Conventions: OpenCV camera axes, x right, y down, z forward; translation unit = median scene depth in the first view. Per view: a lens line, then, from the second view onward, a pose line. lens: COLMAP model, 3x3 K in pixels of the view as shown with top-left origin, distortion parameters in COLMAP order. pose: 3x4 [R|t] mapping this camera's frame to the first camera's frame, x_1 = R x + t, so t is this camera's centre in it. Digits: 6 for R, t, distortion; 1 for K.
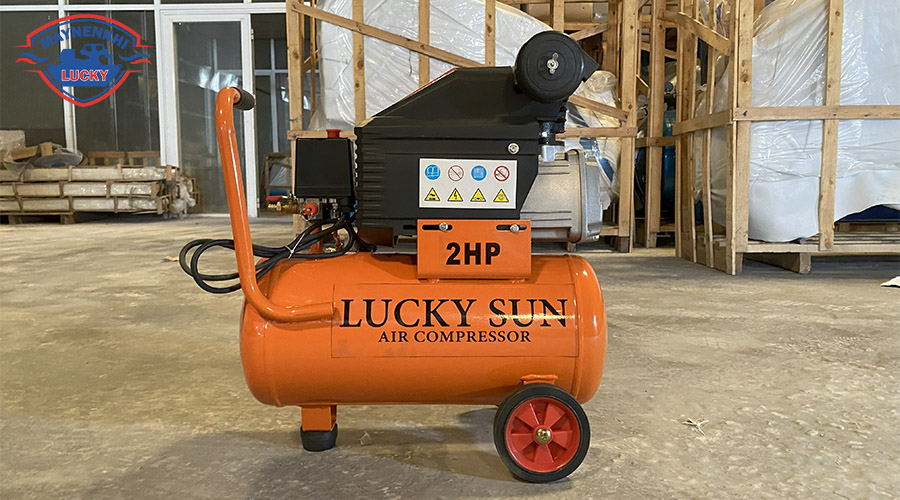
lens RADIAL K [[660.9, 0, 449.9], [0, 660.9, 238.7], [0, 0, 1]] dist [0.003470, 0.003359]
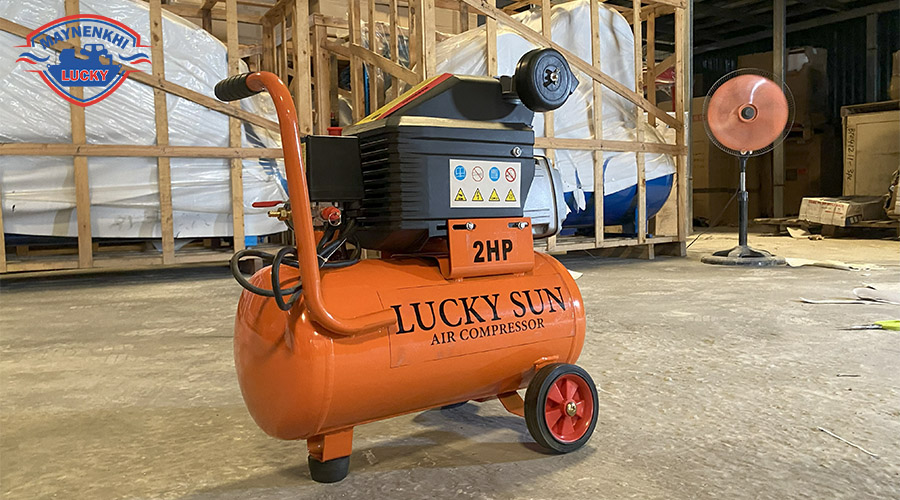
lens RADIAL K [[660.9, 0, 449.9], [0, 660.9, 238.7], [0, 0, 1]] dist [0.003470, 0.003359]
pose [[0.842382, -0.046126, 0.536904, -0.588396], [0.065989, 0.997661, -0.017825, 0.017942], [-0.534826, 0.050445, 0.843455, 0.148992]]
